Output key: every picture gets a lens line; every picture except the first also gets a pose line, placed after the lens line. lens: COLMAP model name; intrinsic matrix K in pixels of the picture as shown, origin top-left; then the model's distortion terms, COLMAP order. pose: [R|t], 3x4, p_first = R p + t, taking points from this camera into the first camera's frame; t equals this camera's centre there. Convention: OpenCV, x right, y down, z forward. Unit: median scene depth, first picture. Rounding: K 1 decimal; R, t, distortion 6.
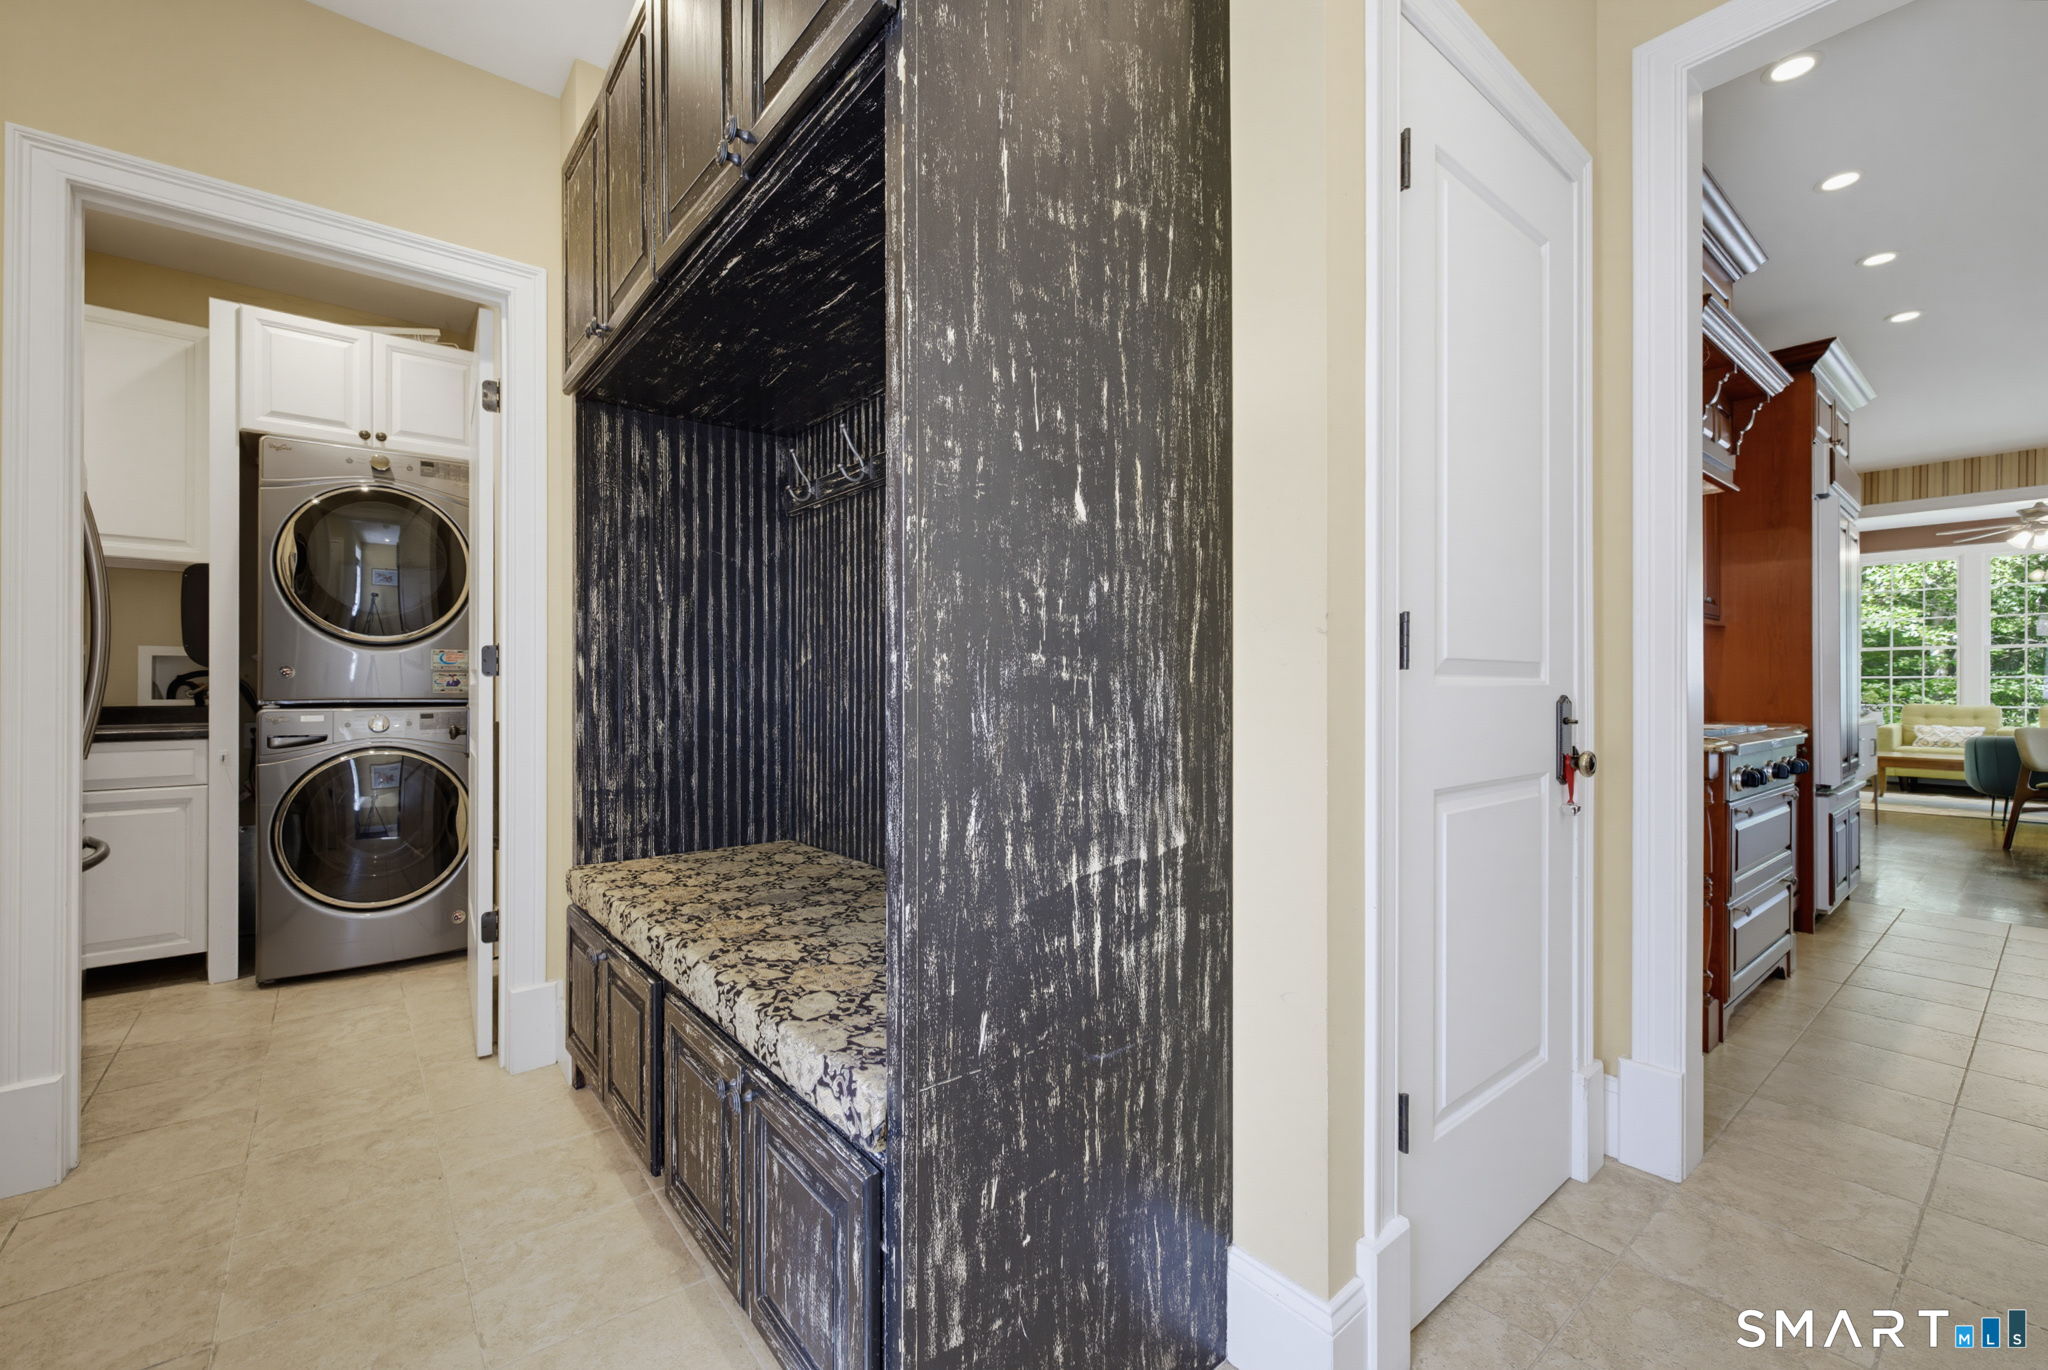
lens RADIAL K [[858.8, 0, 1031.1], [0, 858.8, 691.1], [0, 0, 1]] dist [0.007225, -0.000651]
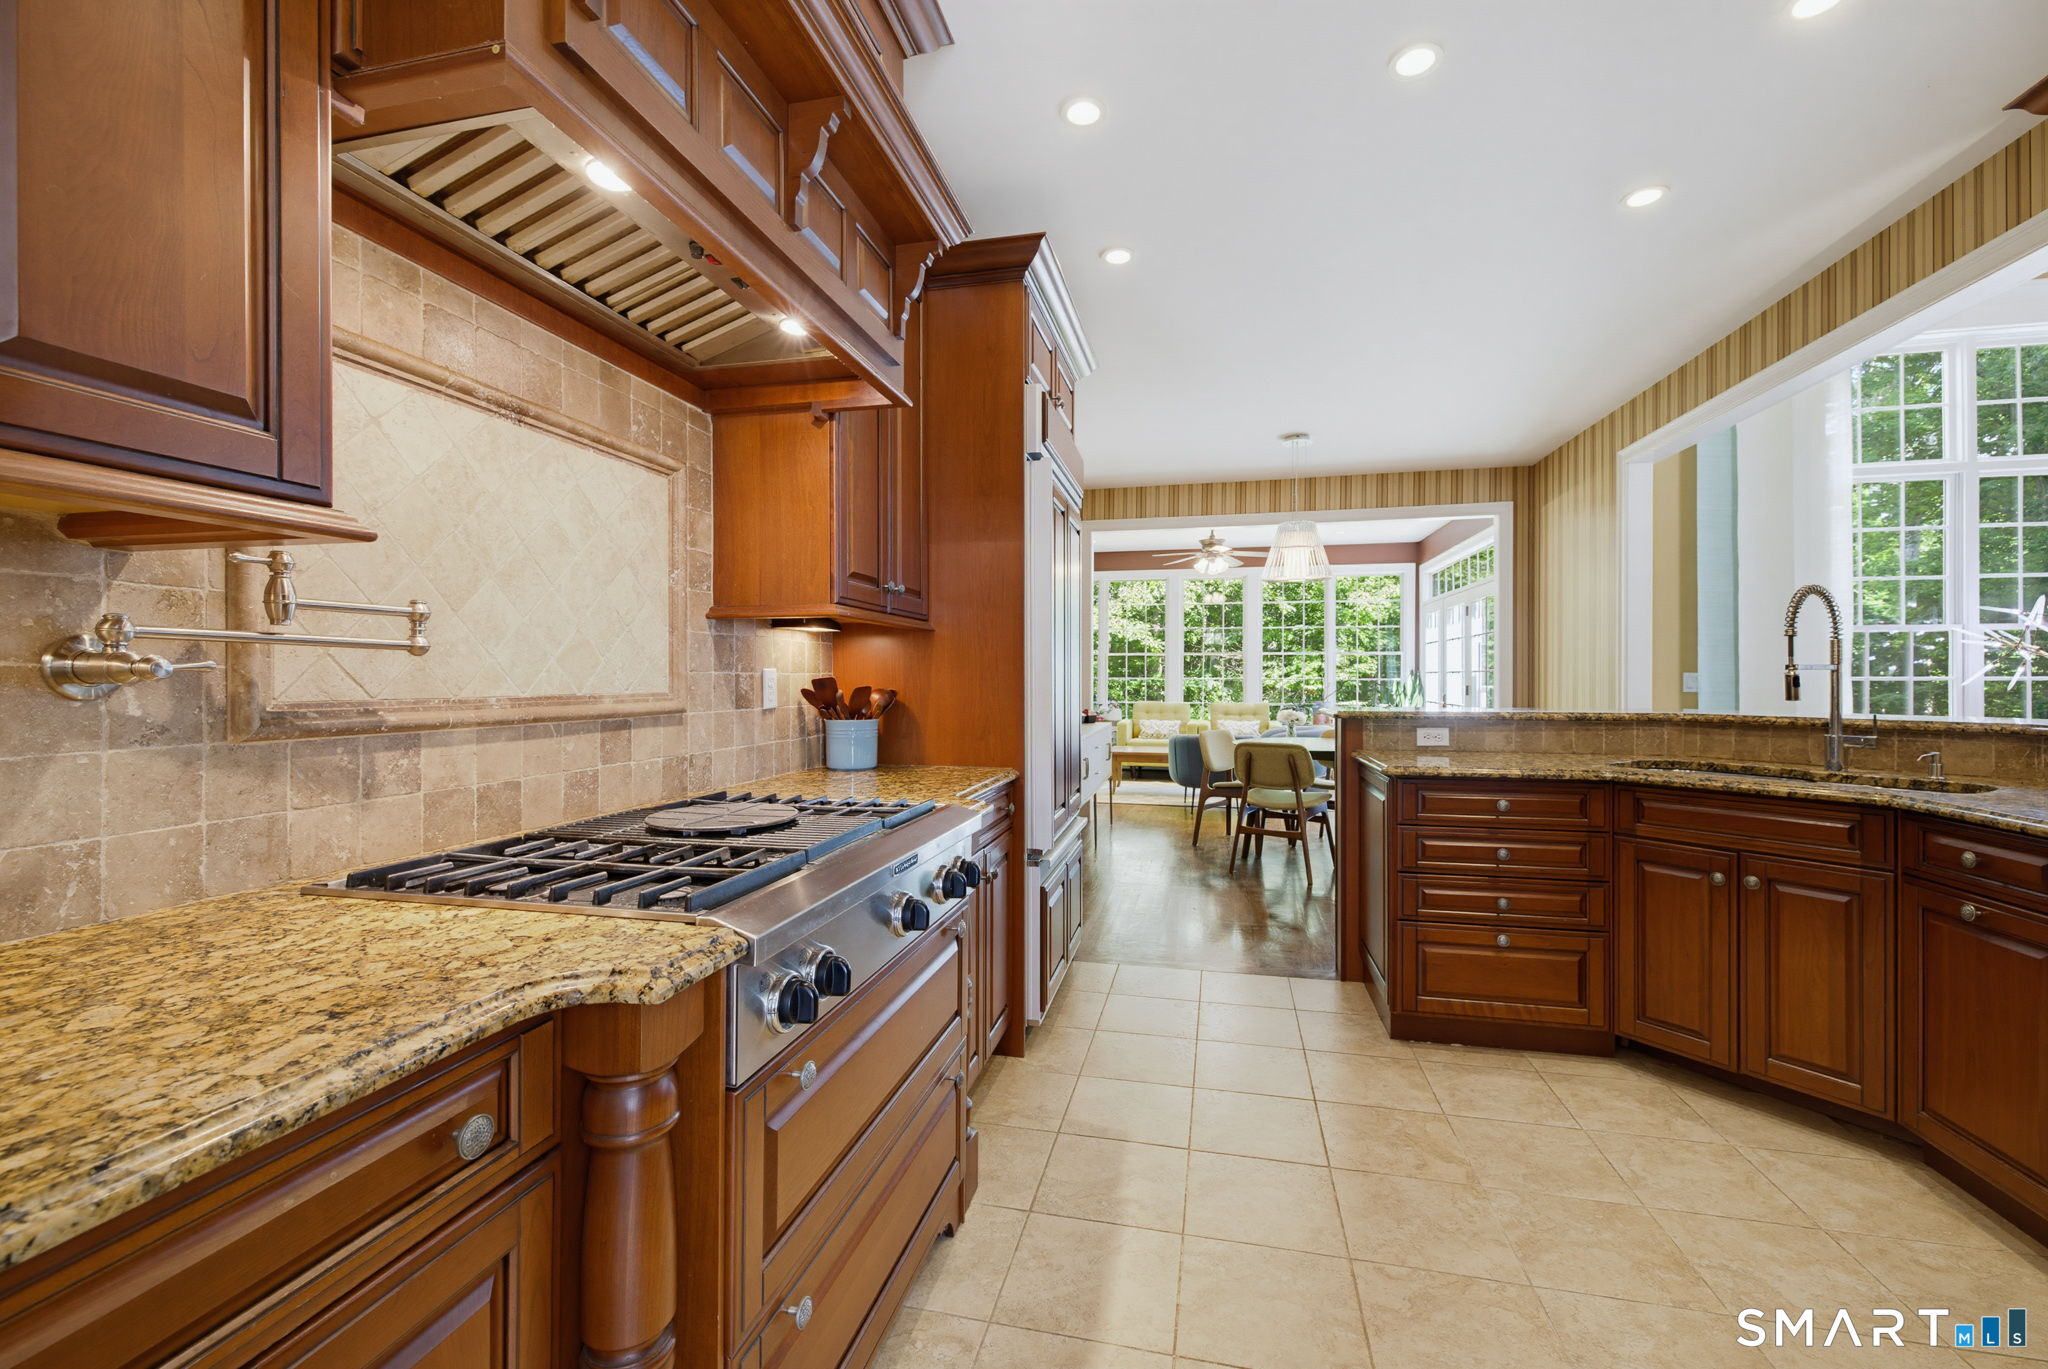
lens RADIAL K [[858.8, 0, 1023.2], [0, 858.8, 679.5], [0, 0, 1]] dist [0.007225, -0.000651]
pose [[0.793891, 0.003280, 0.608051, 0.467469], [-0.003787, 0.999993, -0.000449, -0.036193], [-0.608048, -0.001946, 0.793898, 0.428349]]
